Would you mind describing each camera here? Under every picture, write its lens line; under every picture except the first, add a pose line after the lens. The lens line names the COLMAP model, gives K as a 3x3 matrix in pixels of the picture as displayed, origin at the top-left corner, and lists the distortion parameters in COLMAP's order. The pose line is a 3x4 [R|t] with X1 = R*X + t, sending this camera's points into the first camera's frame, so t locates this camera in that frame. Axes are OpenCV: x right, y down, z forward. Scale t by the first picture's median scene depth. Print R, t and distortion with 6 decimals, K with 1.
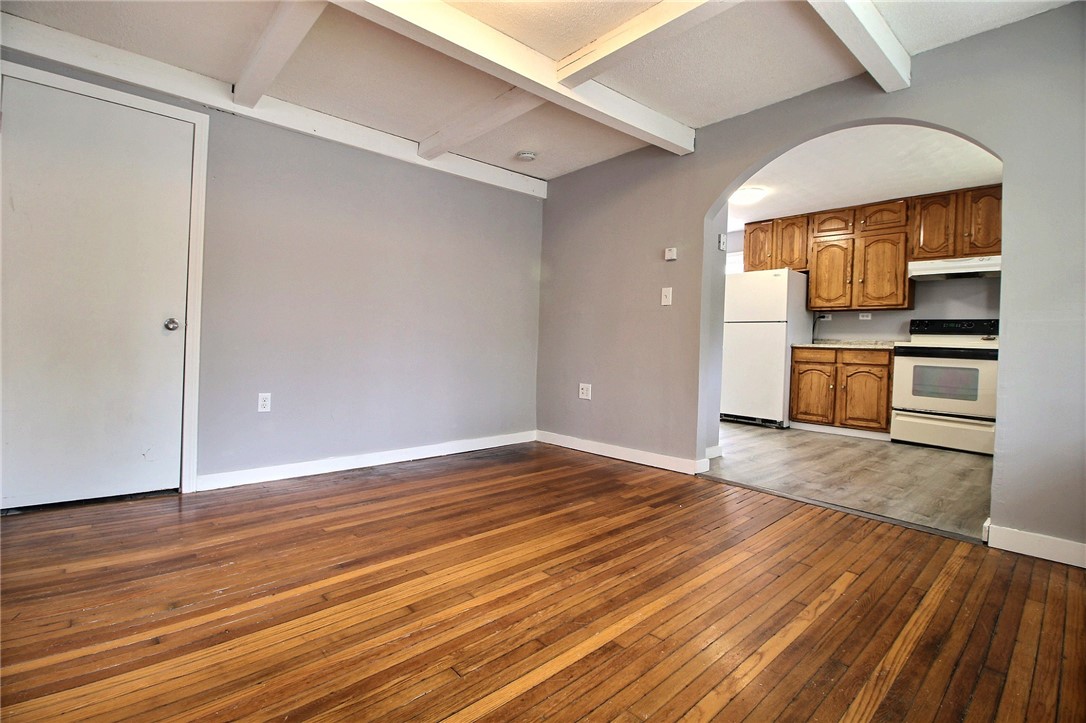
lens RADIAL K [[502.6, 0, 550.2], [0, 502.6, 350.1], [0, 0, 1]] dist [-0.005300, -0.010202]
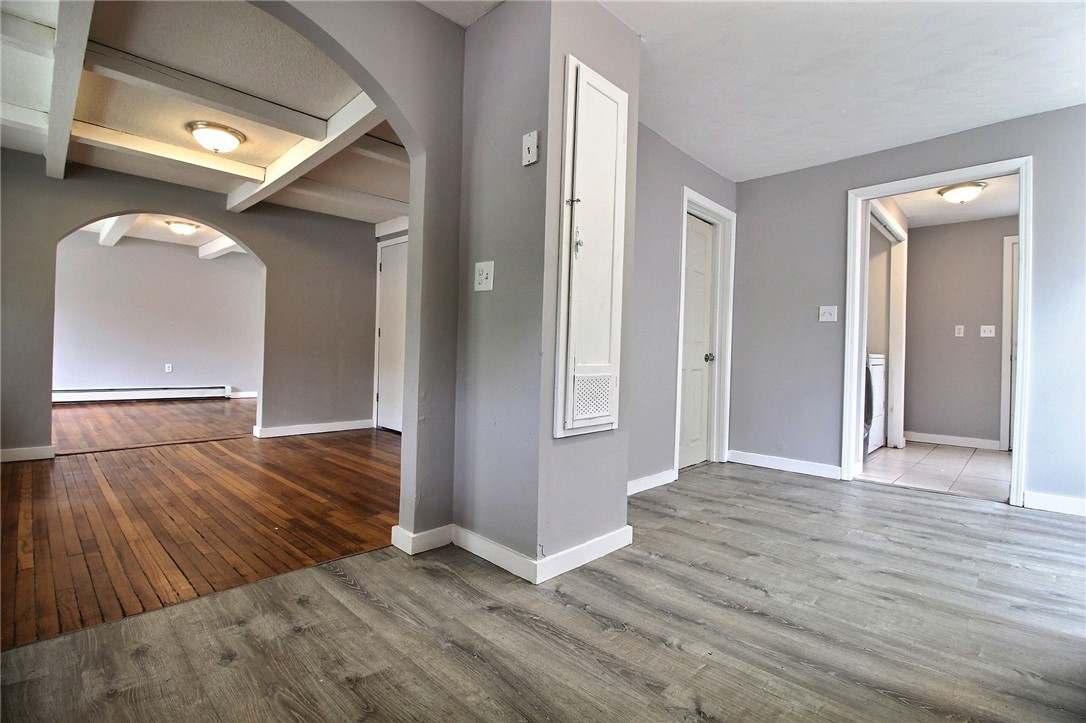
lens RADIAL K [[502.6, 0, 551.0], [0, 502.6, 381.0], [0, 0, 1]] dist [-0.005300, -0.010202]
pose [[0.062718, 0.032900, -0.997489, 0.658925], [-0.027349, 0.999138, 0.031235, 0.000593], [0.997656, 0.025321, 0.063564, 0.791573]]
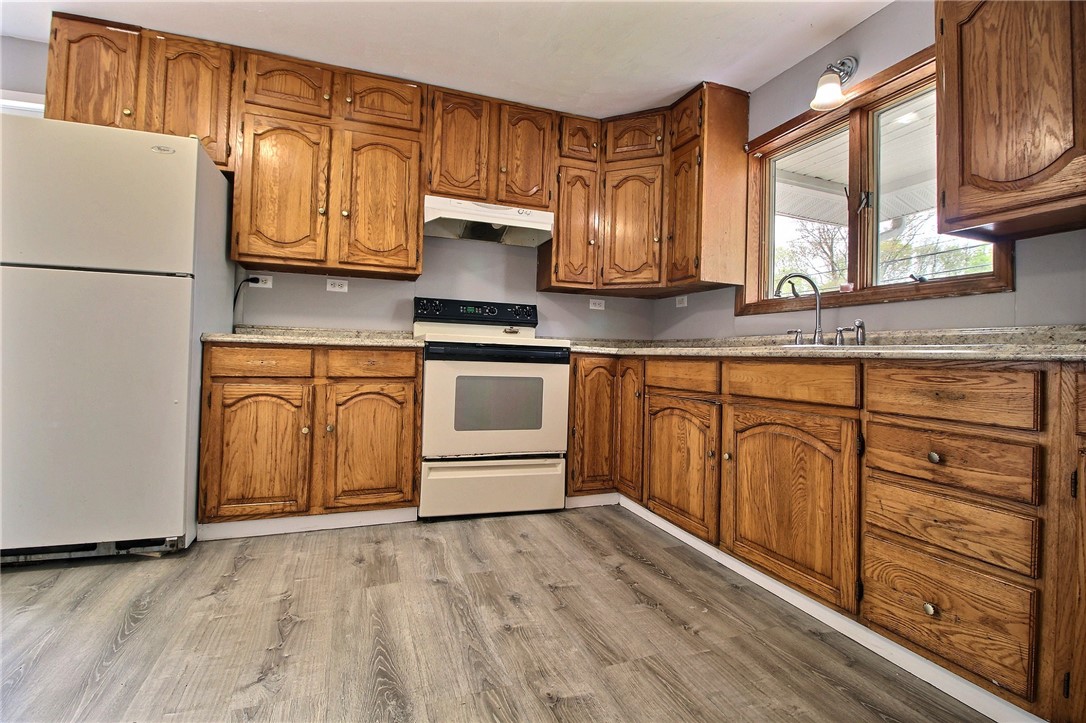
lens RADIAL K [[502.6, 0, 549.1], [0, 502.6, 347.1], [0, 0, 1]] dist [-0.005300, -0.010202]
pose [[0.371311, -0.007301, 0.928480, 0.230540], [-0.002349, 0.999958, 0.008803, -0.006728], [-0.928506, -0.005449, 0.371278, 0.646117]]
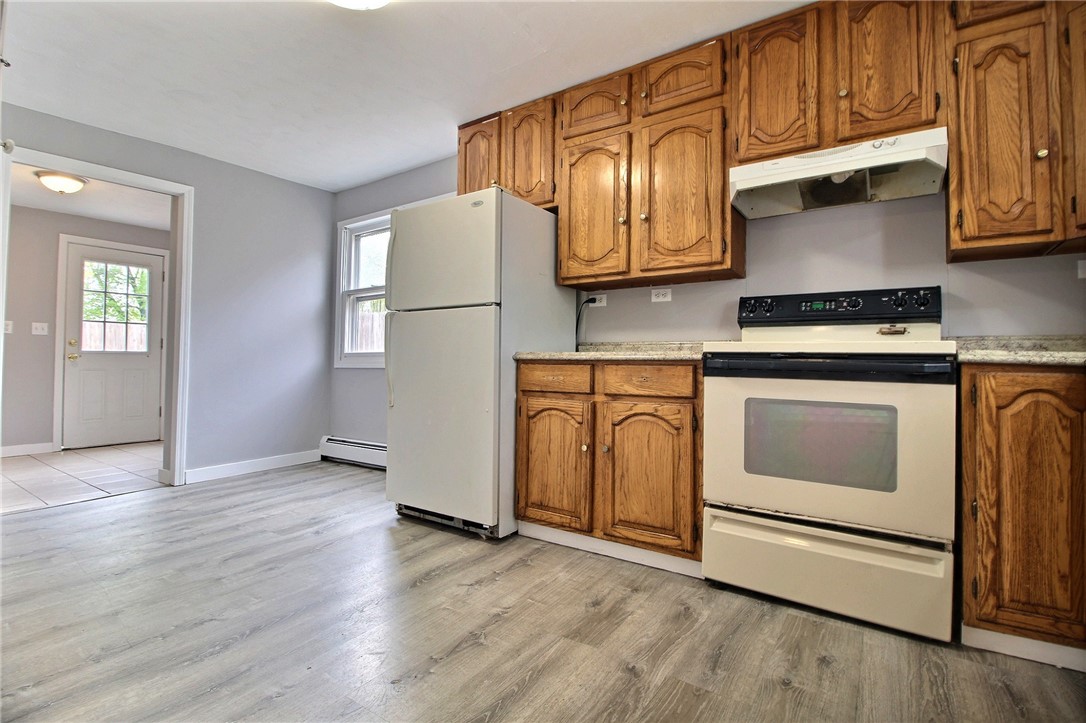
lens RADIAL K [[502.6, 0, 548.1], [0, 502.6, 350.3], [0, 0, 1]] dist [-0.005300, -0.010202]
pose [[0.973293, -0.019737, 0.228717, 0.442701], [0.026146, 0.999345, -0.025022, -0.002691], [-0.228074, 0.030334, 0.973171, 0.590031]]
